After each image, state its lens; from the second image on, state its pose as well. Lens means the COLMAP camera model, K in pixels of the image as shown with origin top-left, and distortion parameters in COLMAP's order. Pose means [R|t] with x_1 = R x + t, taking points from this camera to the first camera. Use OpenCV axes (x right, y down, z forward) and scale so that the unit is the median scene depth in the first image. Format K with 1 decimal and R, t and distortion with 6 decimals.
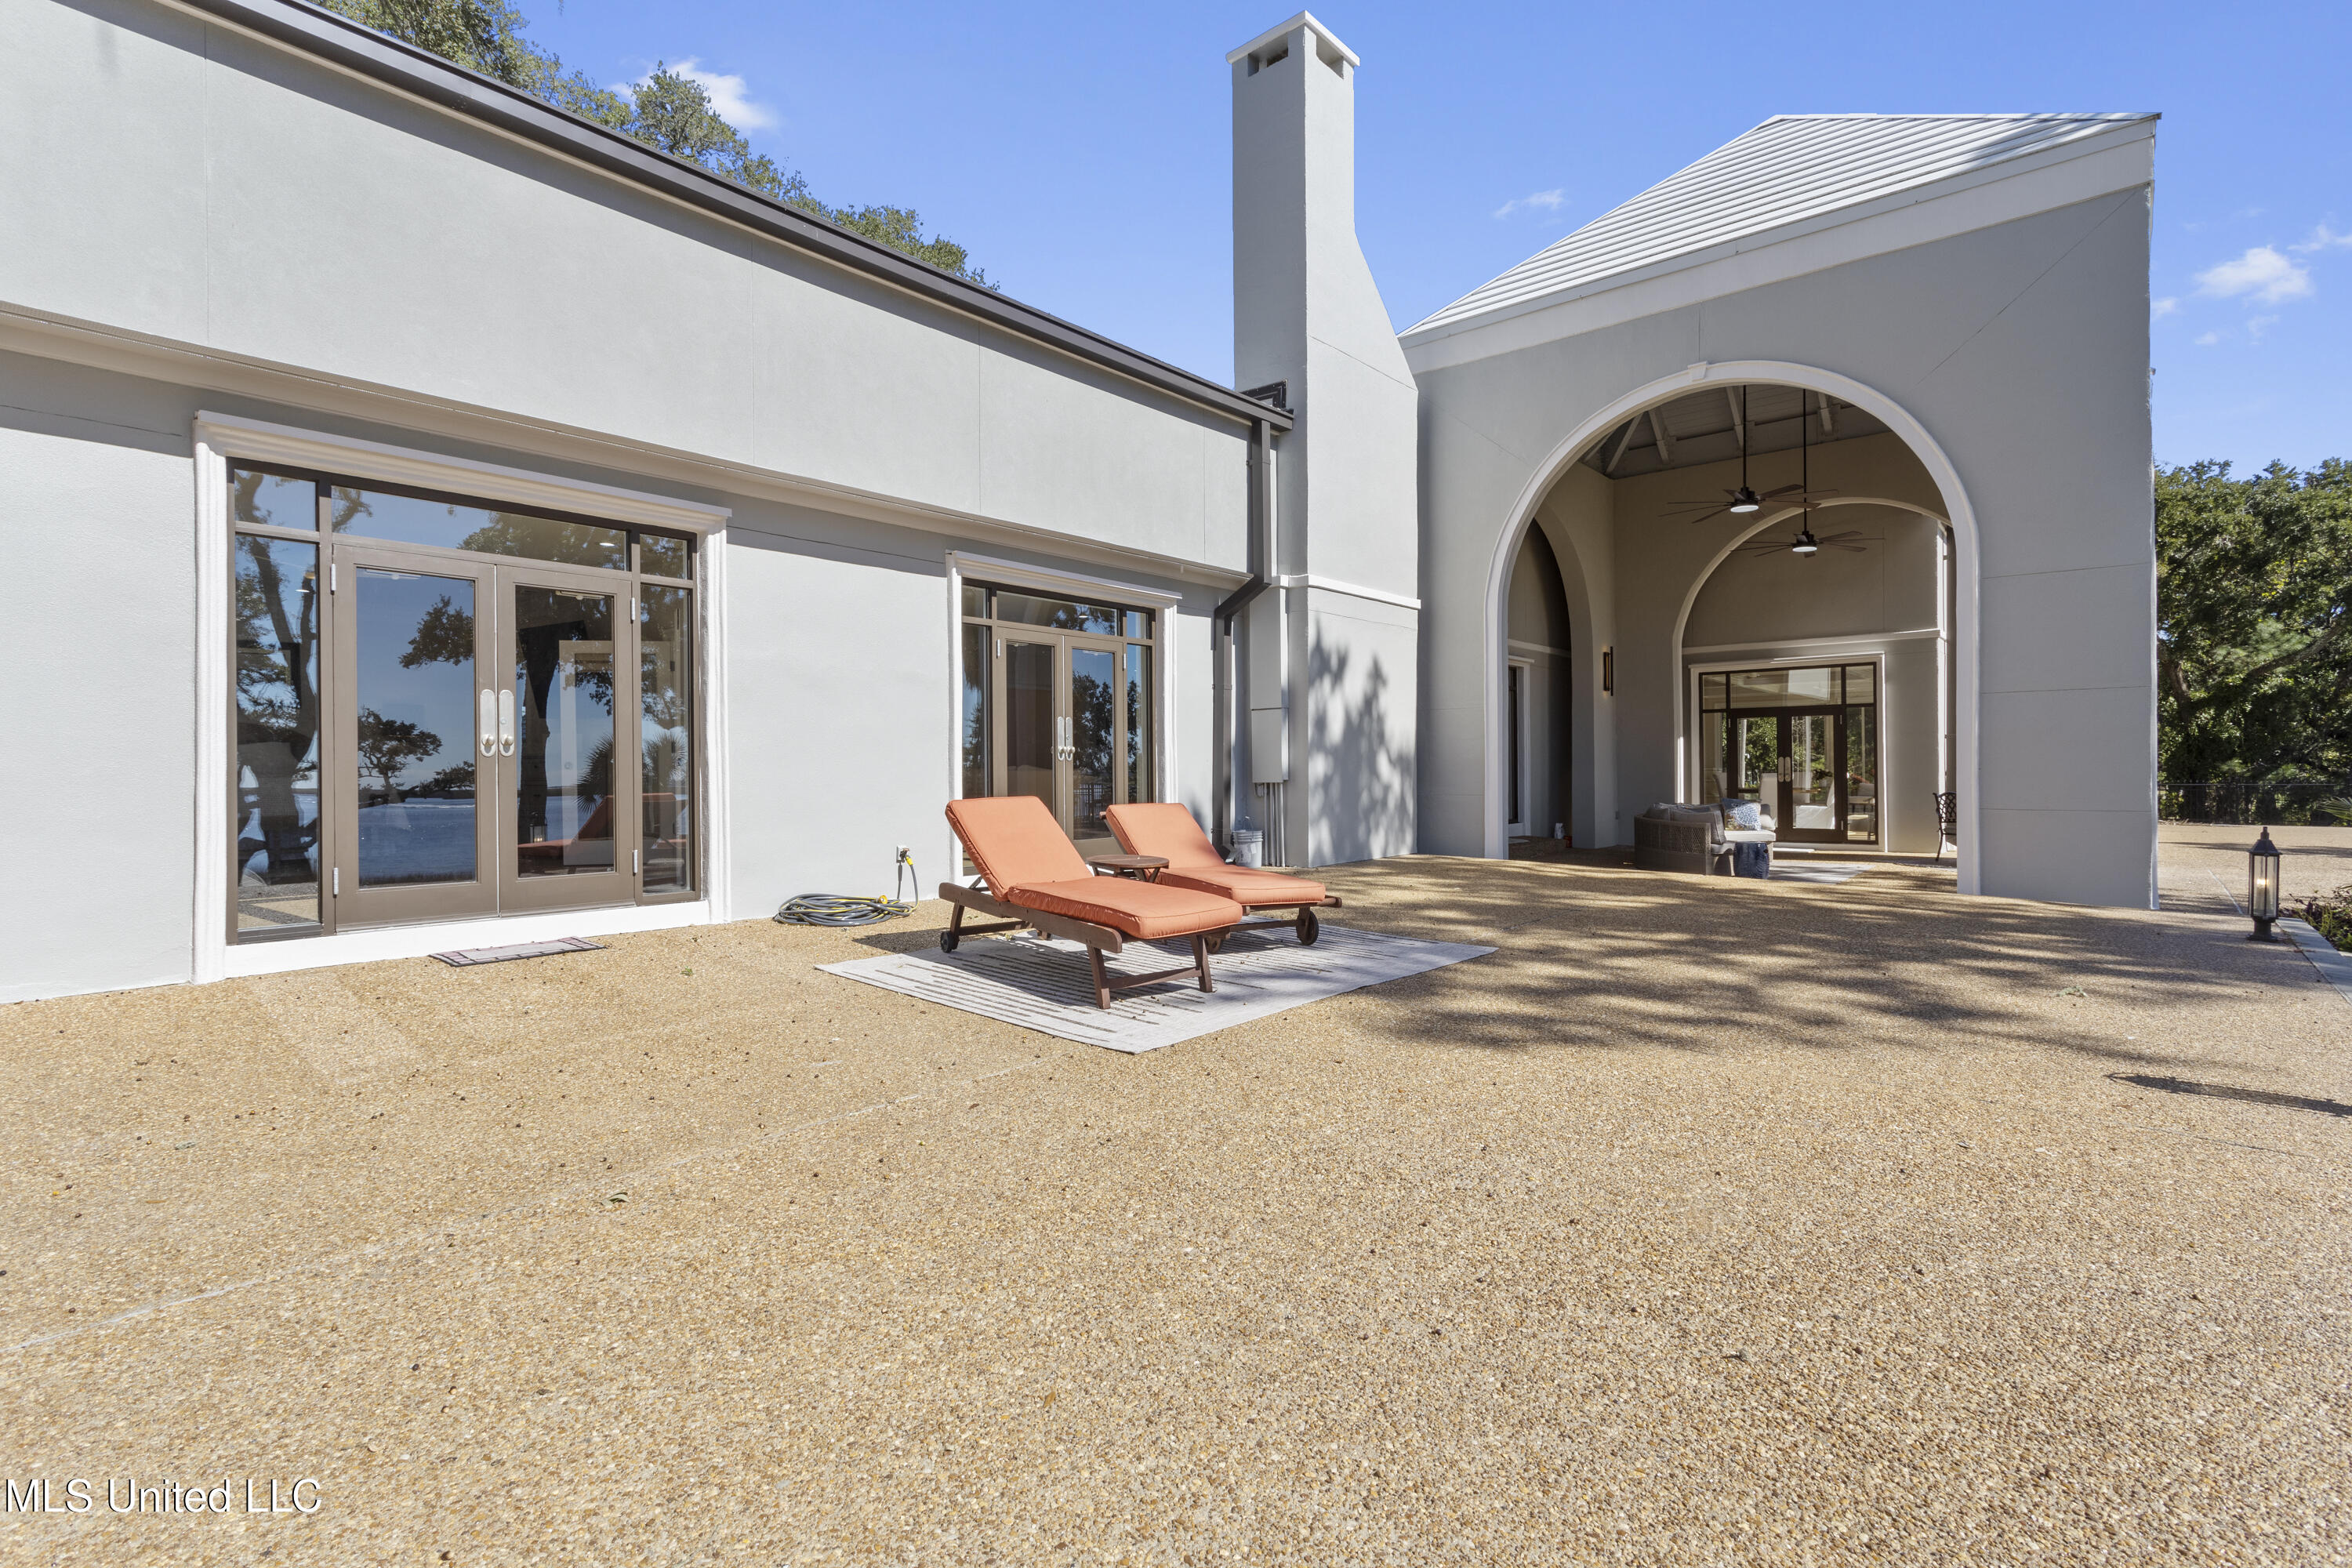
lens RADIAL K [[1138.7, 0, 1159.2], [0, 1138.7, 782.7], [0, 0, 1]] dist [-0.000493, 0.002180]
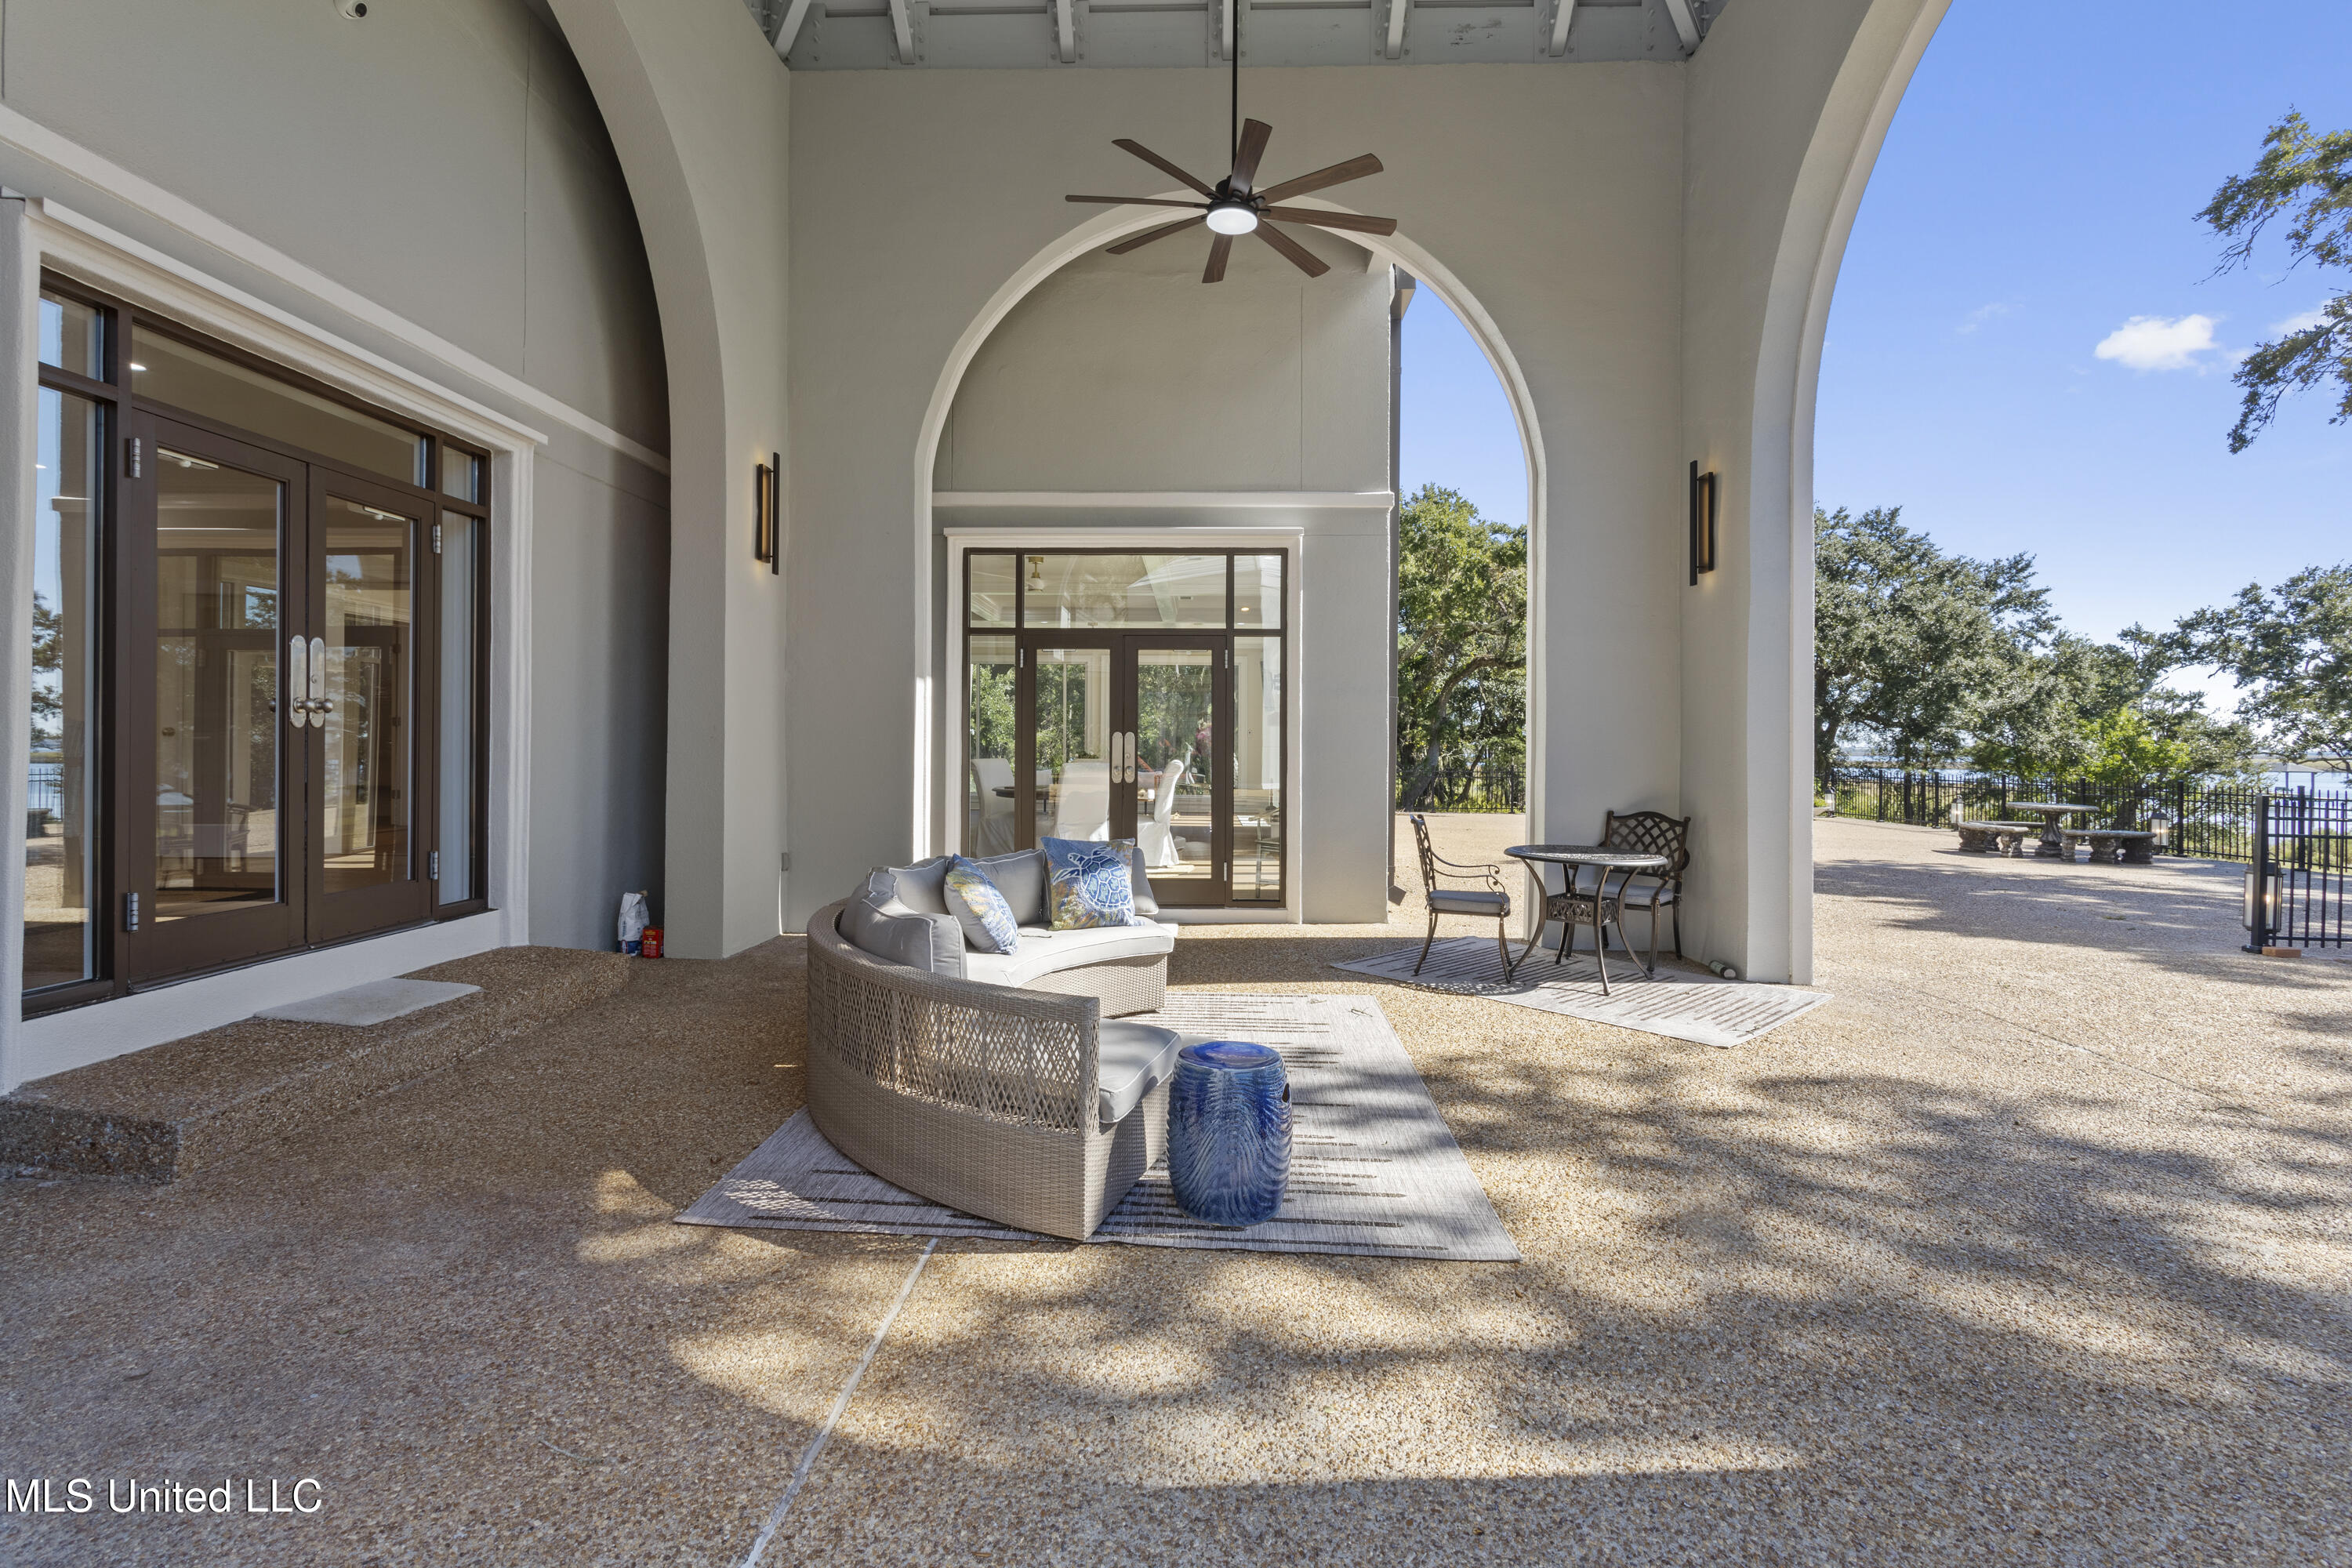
lens RADIAL K [[1138.7, 0, 1185.9], [0, 1138.7, 743.3], [0, 0, 1]] dist [-0.000493, 0.002180]
pose [[0.772016, 0.016449, 0.635390, 0.123448], [-0.010596, 0.999859, -0.013010, -0.005803], [-0.635514, 0.003311, 0.772082, 0.288484]]
